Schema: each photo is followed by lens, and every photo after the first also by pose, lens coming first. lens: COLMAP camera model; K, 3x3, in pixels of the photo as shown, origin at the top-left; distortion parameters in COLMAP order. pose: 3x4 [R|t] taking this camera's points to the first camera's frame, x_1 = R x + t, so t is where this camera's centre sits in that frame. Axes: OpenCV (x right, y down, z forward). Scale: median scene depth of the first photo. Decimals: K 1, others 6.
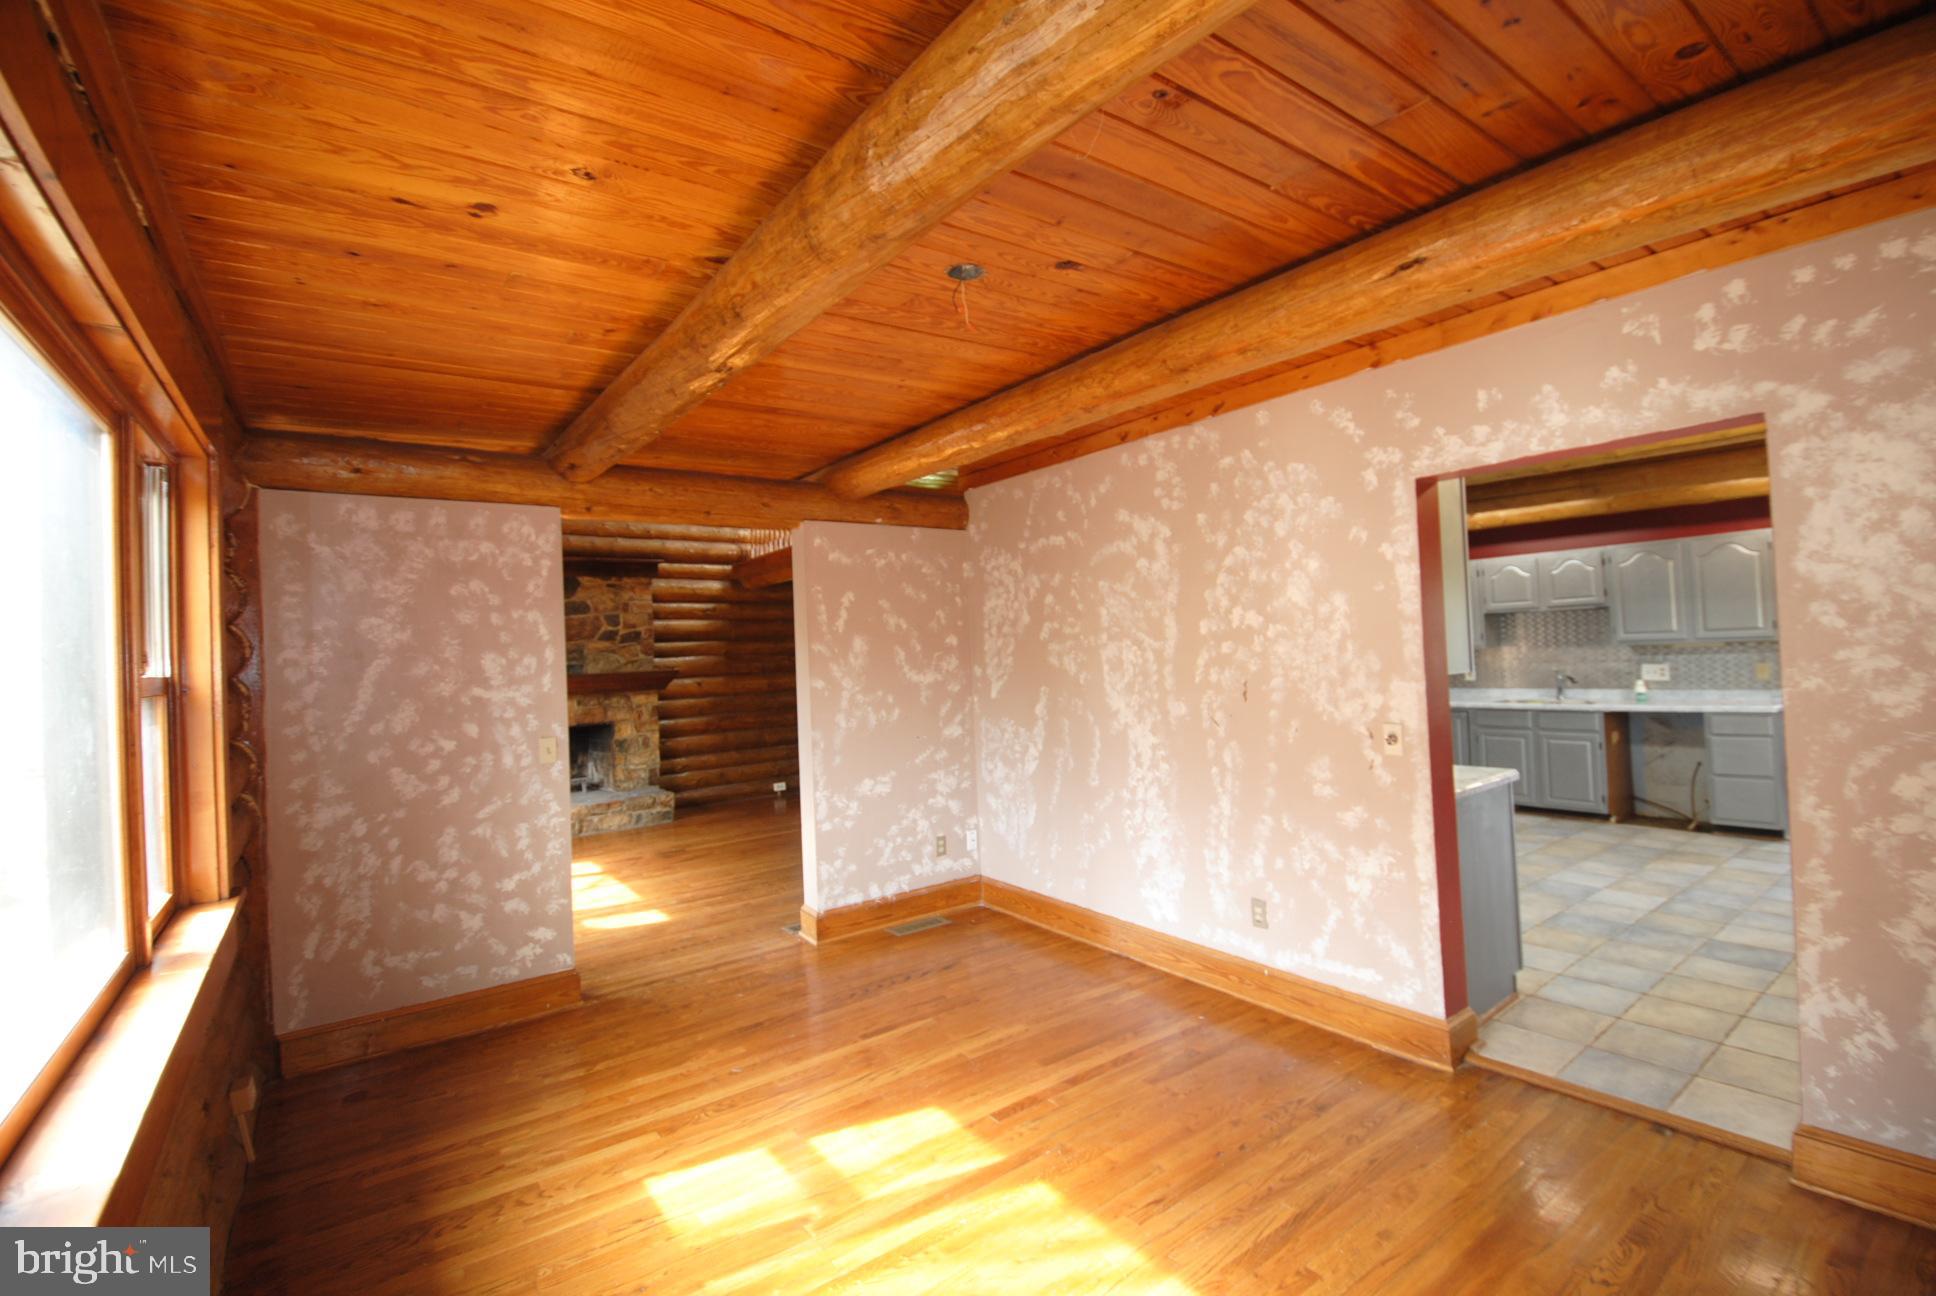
lens RADIAL K [[847.7, 0, 967.7], [0, 847.7, 629.0], [0, 0, 1]] dist [0.005041, -0.016289]
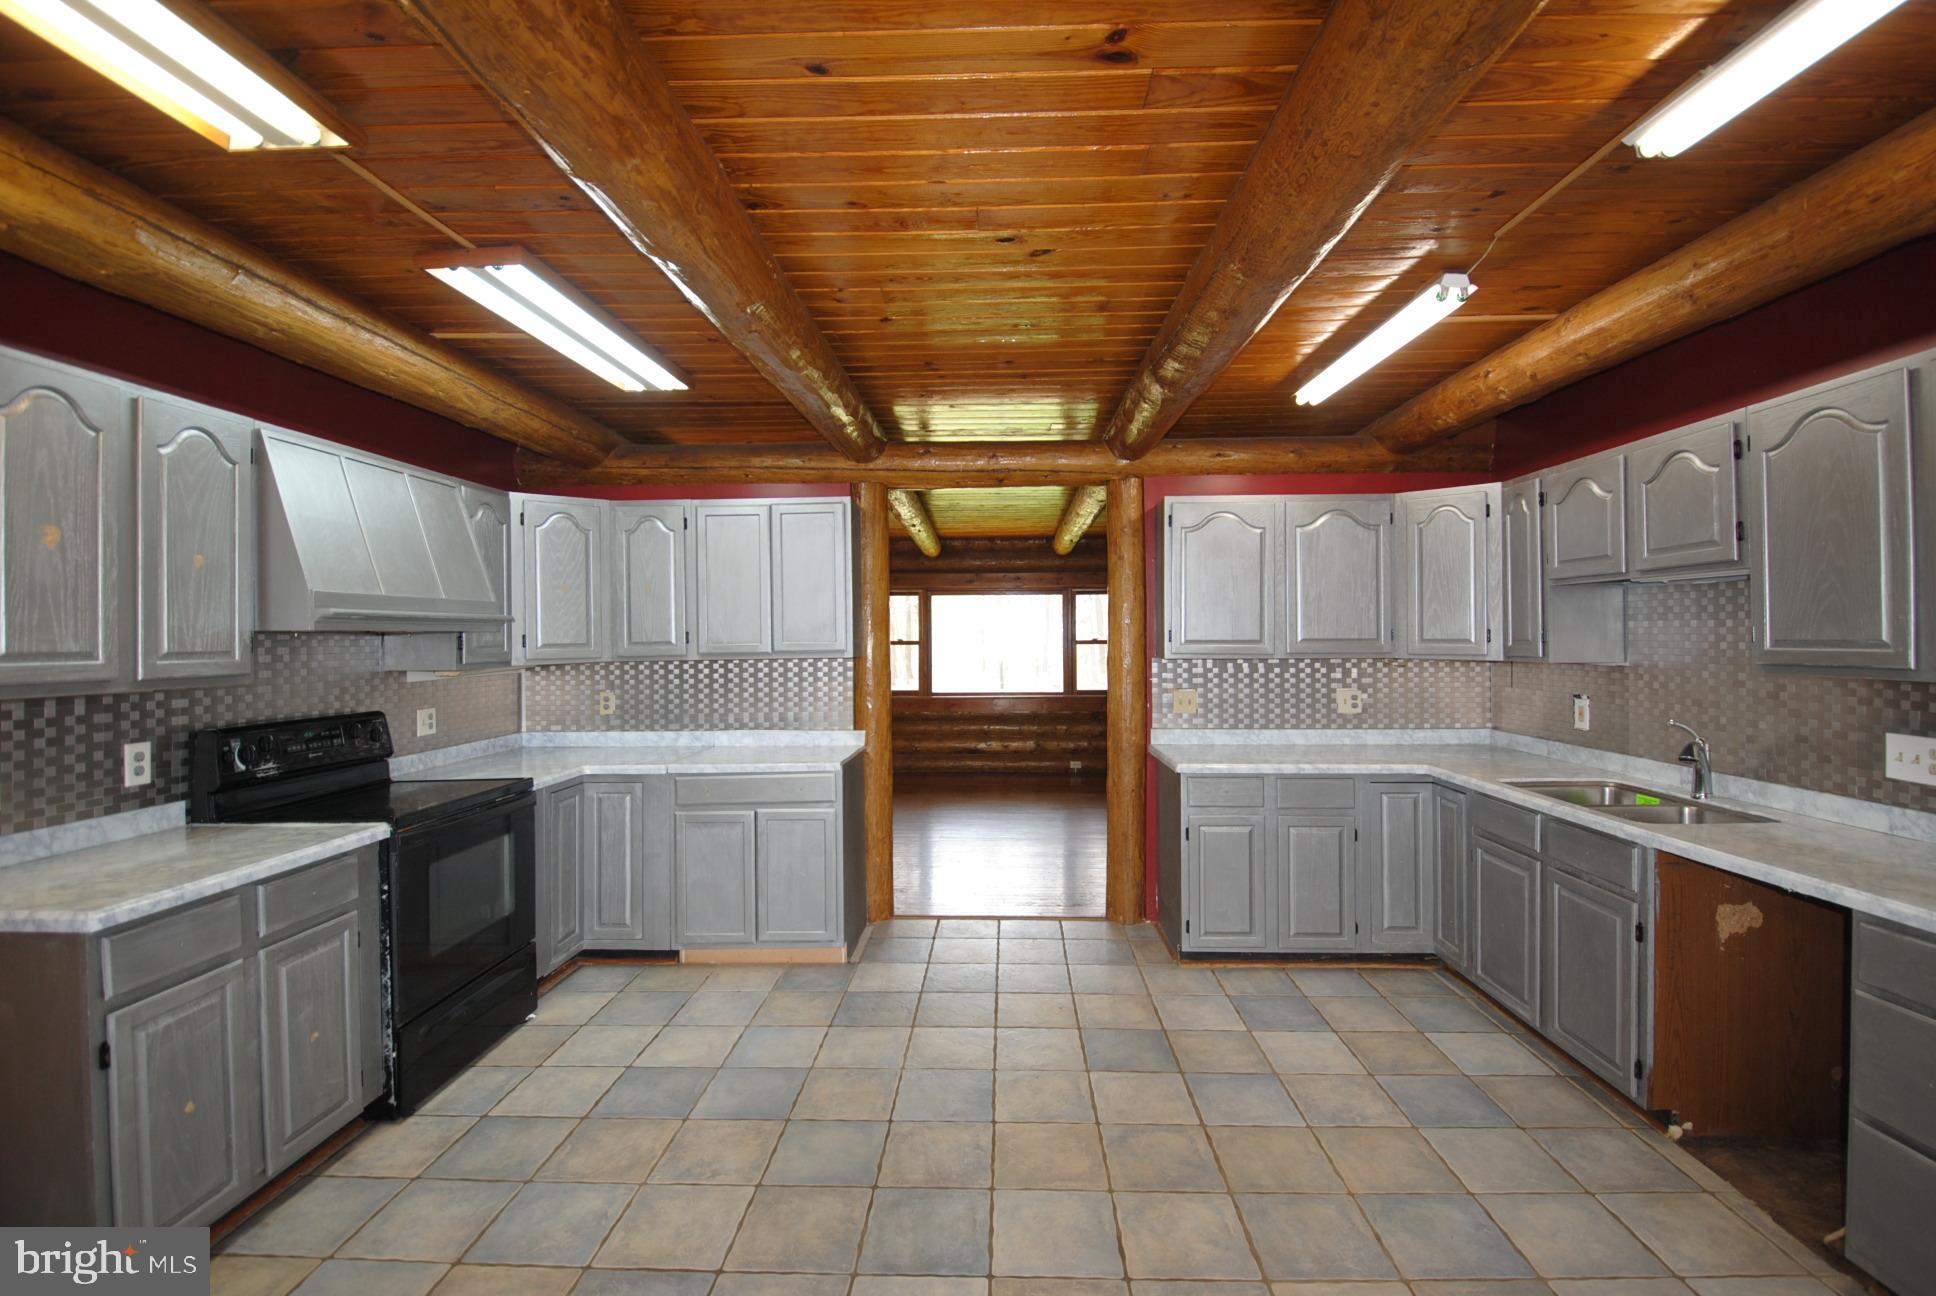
lens RADIAL K [[847.7, 0, 980.4], [0, 847.7, 636.5], [0, 0, 1]] dist [0.005041, -0.016289]
pose [[0.794711, 0.037304, -0.605841, 1.266710], [-0.008965, 0.998722, 0.049735, -0.023591], [0.606922, -0.034093, 0.794030, 0.889531]]
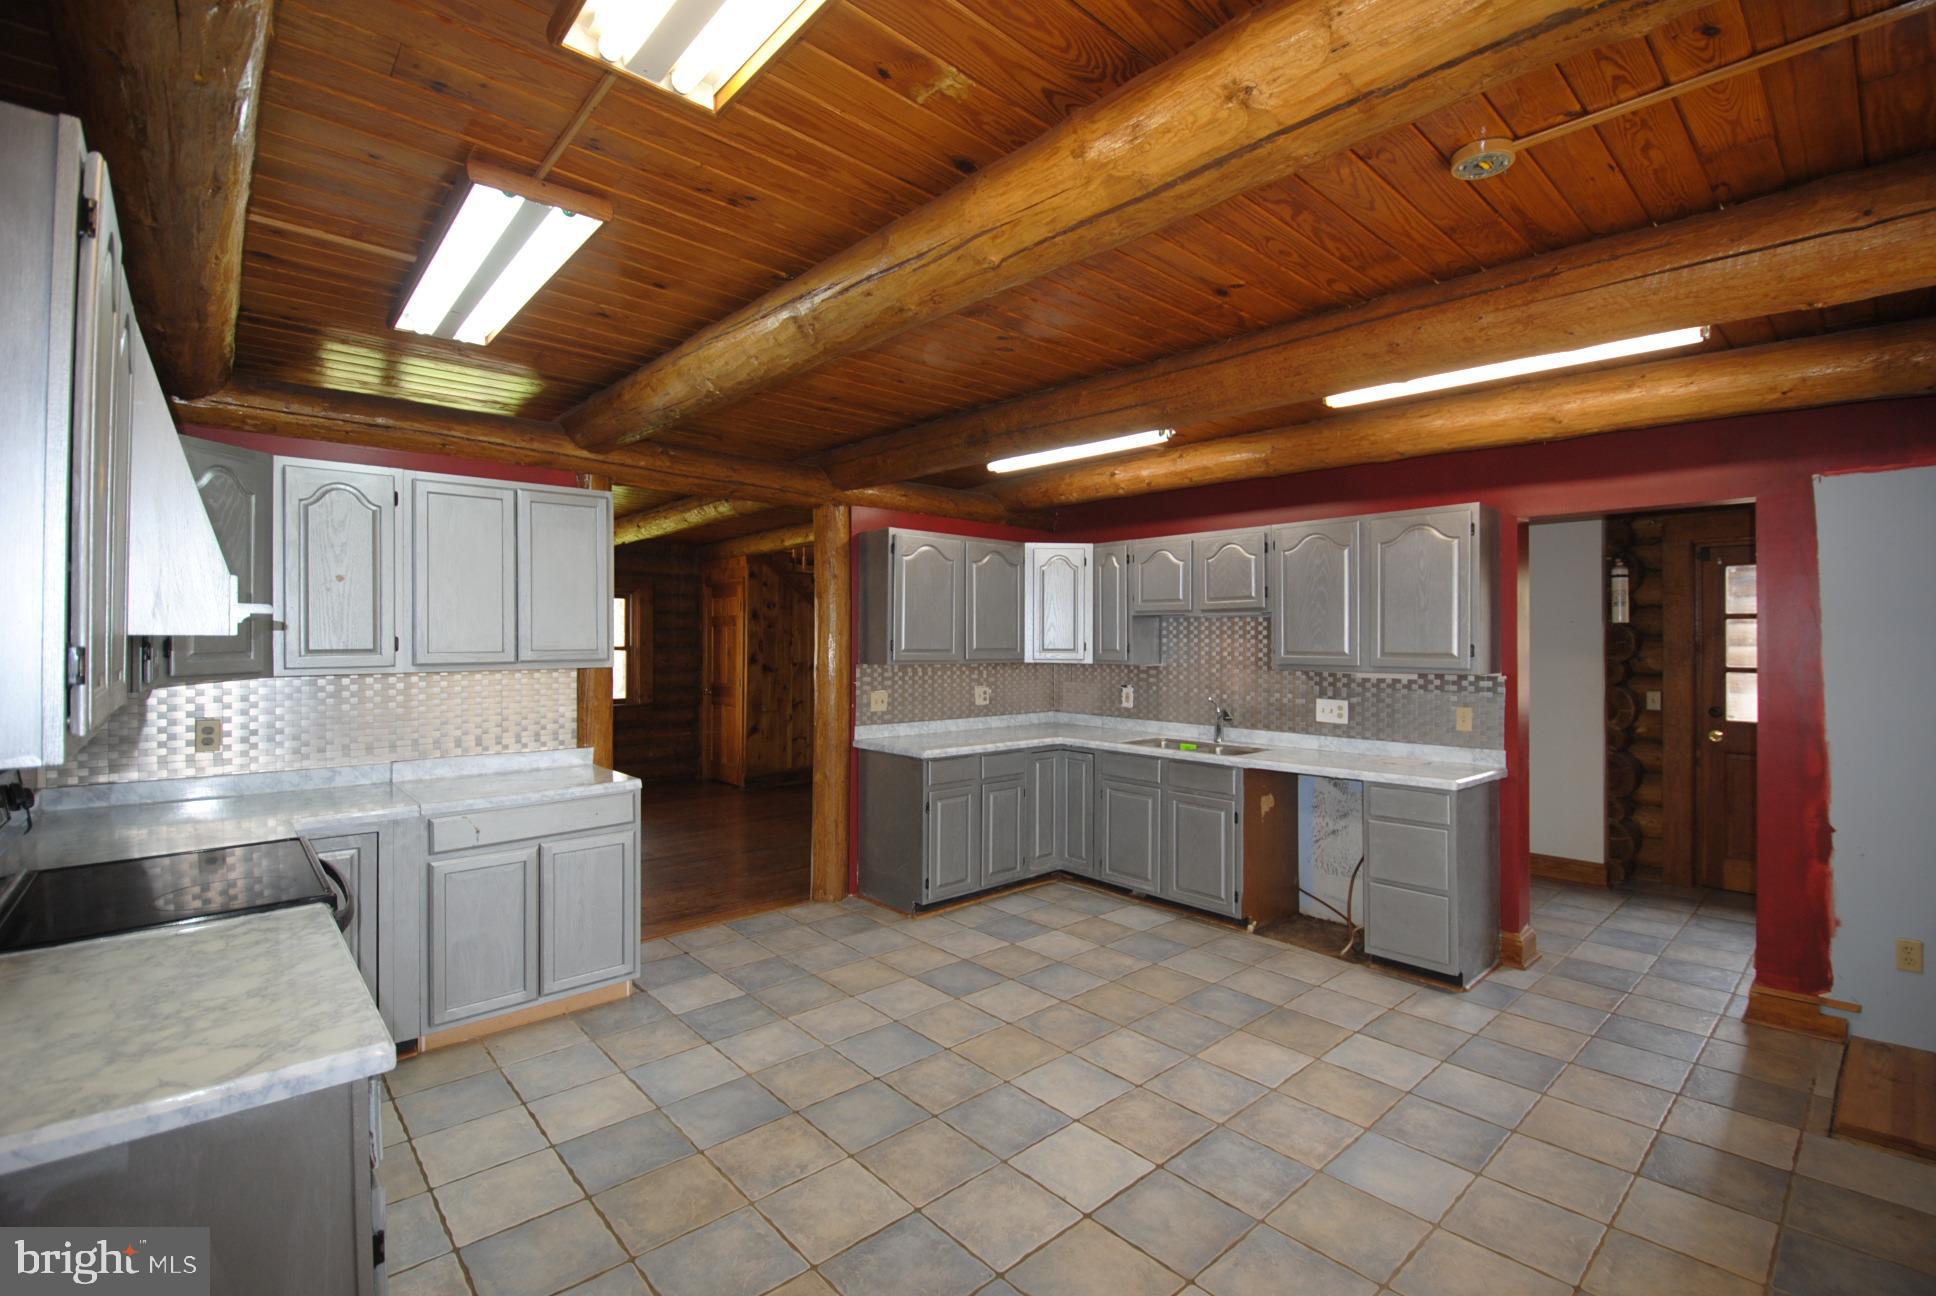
lens RADIAL K [[847.7, 0, 982.5], [0, 847.7, 634.5], [0, 0, 1]] dist [0.005041, -0.016289]
pose [[0.992341, 0.047283, 0.114125, 0.822097], [-0.049636, 0.998608, 0.017863, -0.019119], [-0.113122, -0.023391, 0.993306, 0.624656]]
